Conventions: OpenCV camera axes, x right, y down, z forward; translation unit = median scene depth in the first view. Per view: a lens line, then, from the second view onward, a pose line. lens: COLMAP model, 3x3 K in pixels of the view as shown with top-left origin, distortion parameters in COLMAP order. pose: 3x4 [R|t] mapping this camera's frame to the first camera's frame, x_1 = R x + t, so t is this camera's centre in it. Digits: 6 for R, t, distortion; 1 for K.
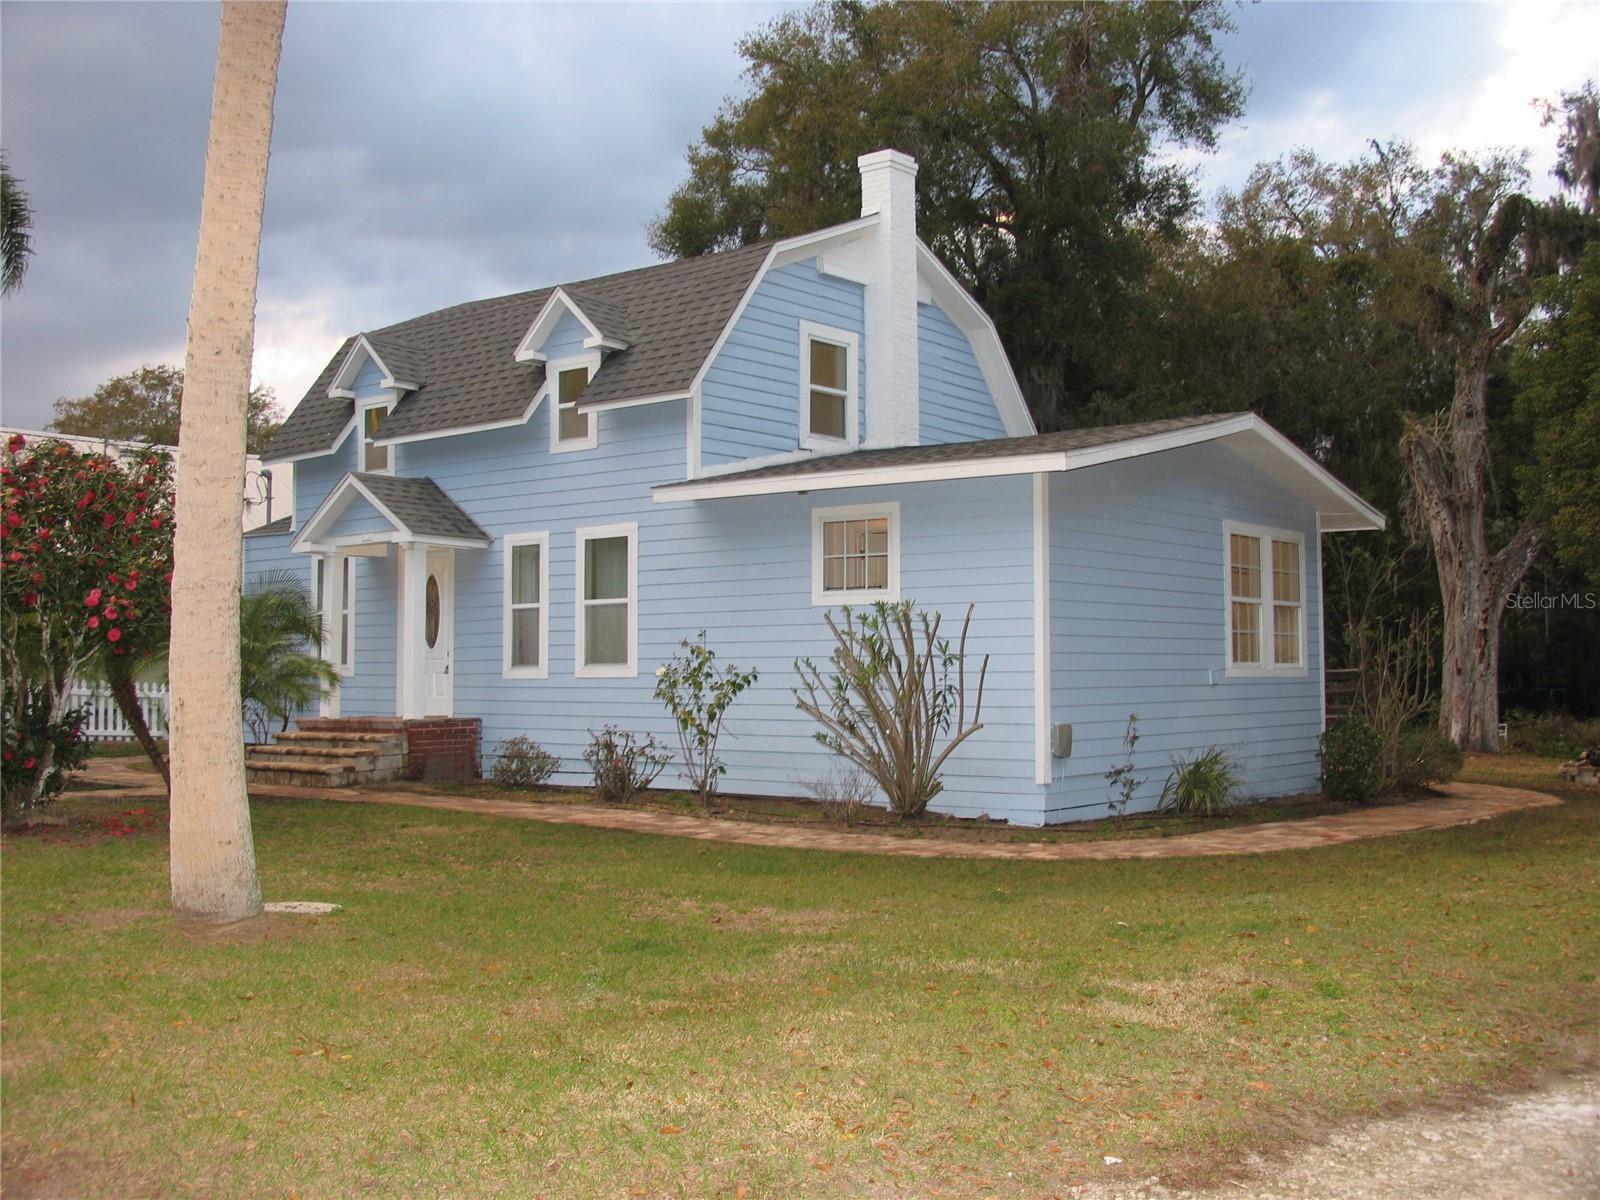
lens RADIAL K [[1675.6, 0, 804.1], [0, 1675.6, 592.0], [0, 0, 1]] dist [-0.049659, 0.000000]
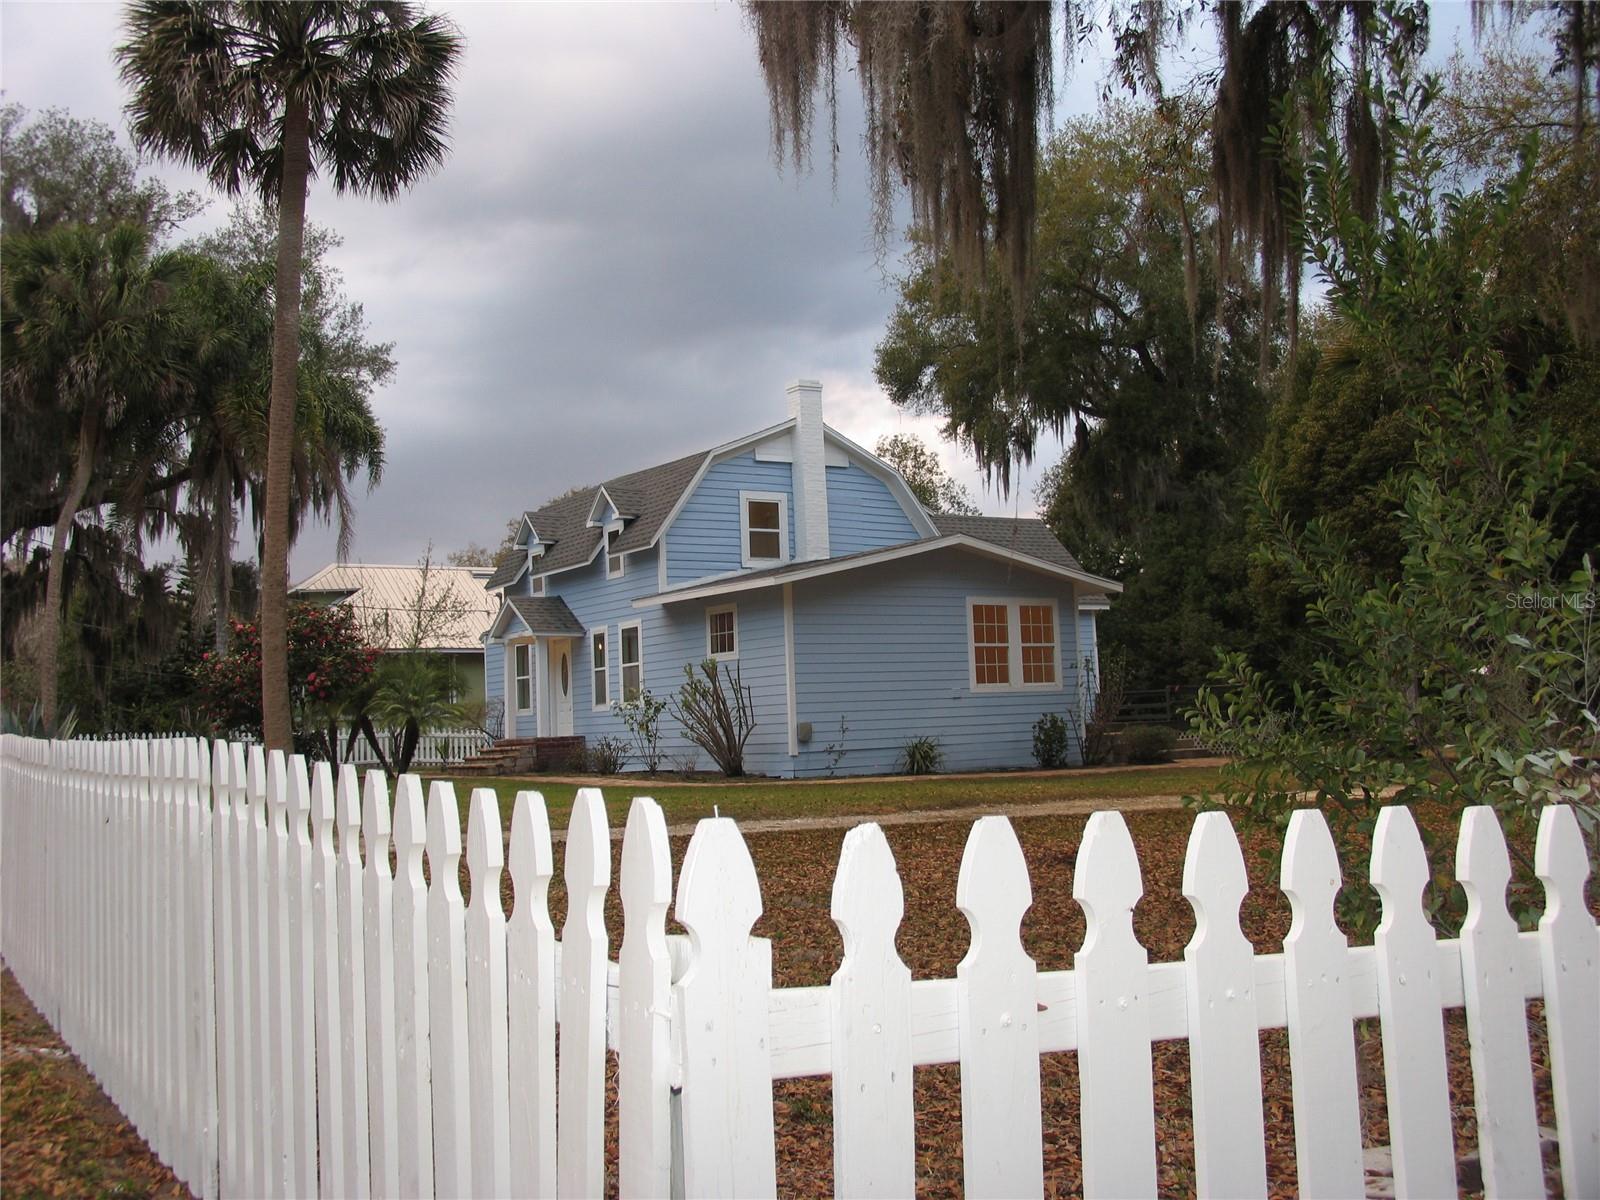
lens RADIAL K [[1609.8, 0, 791.8], [0, 1609.8, 590.0], [0, 0, 1]] dist [-0.078202, 0.000000]
pose [[0.952394, -0.061867, -0.298526, 0.523735], [0.051913, 0.997803, -0.041165, 0.005505], [0.300417, 0.023708, 0.953513, -0.520473]]
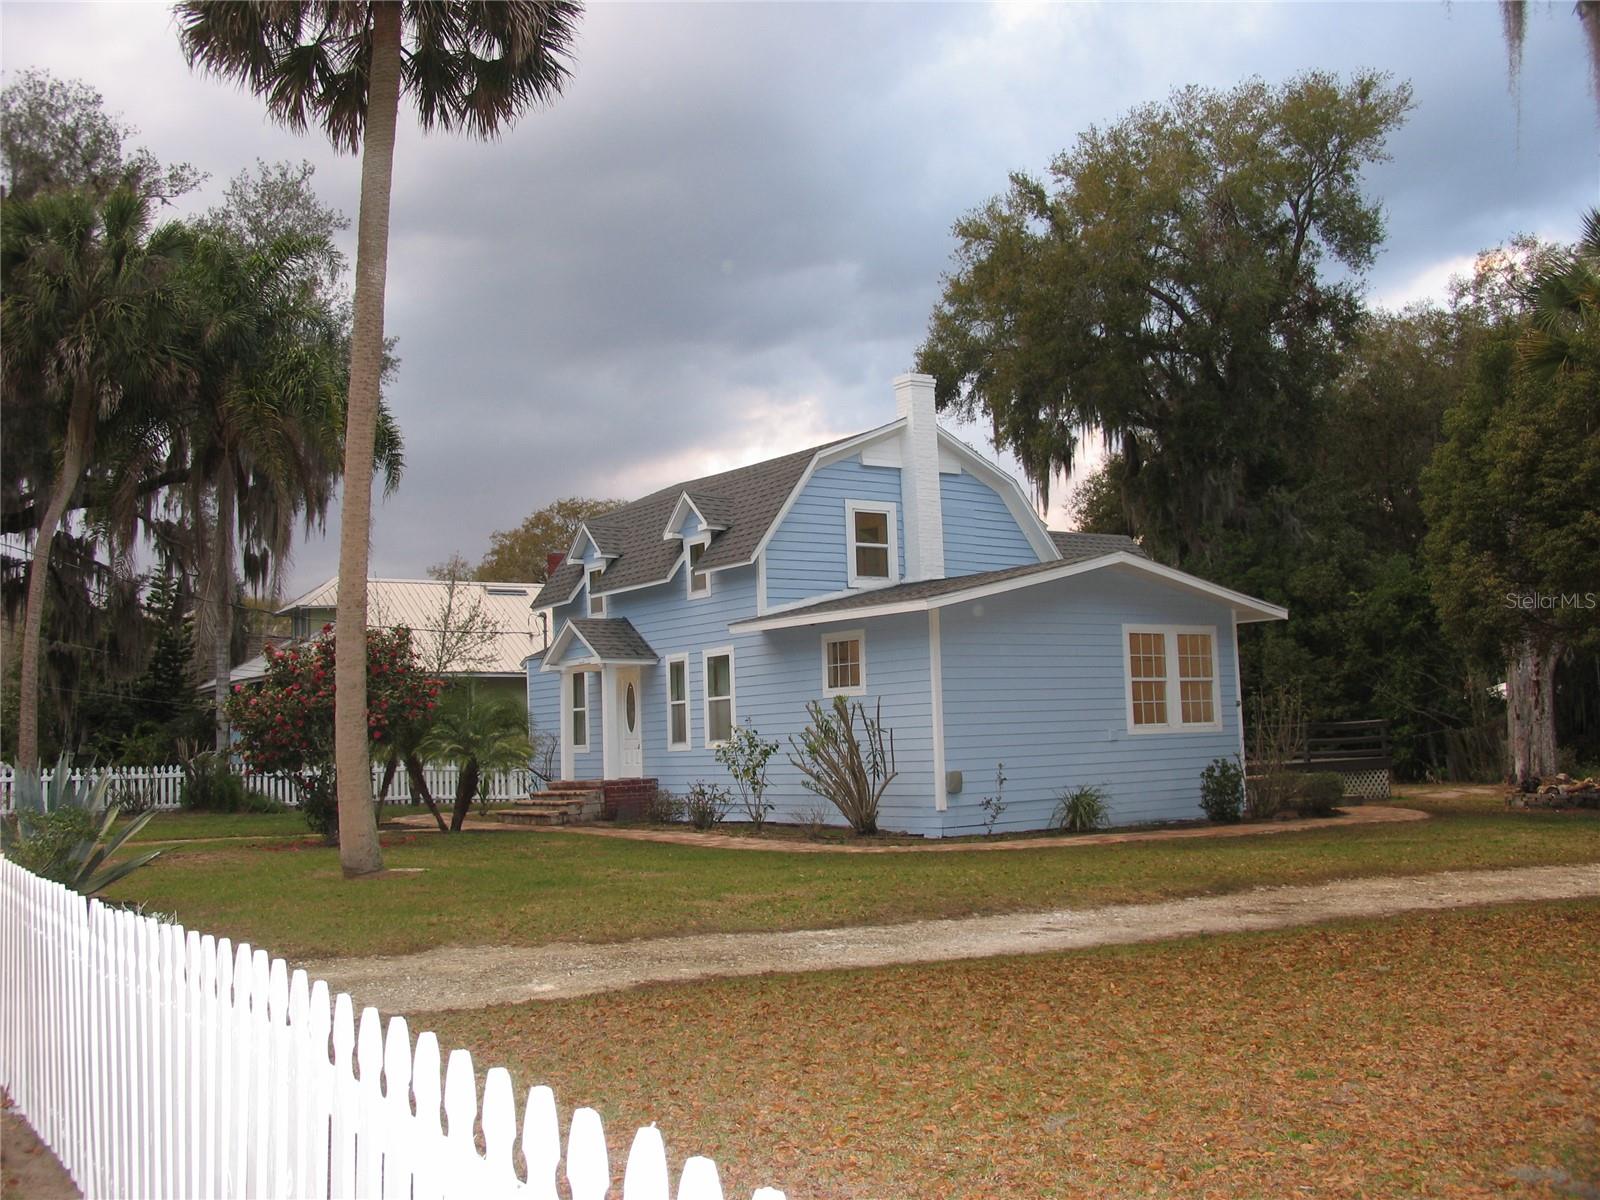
lens RADIAL K [[1609.8, 0, 795.2], [0, 1609.8, 591.9], [0, 0, 1]] dist [-0.078202, 0.000000]
pose [[0.962557, -0.056464, -0.265133, 0.324504], [0.045335, 0.997822, -0.047913, -0.016670], [0.267261, 0.034100, 0.963021, -0.364297]]
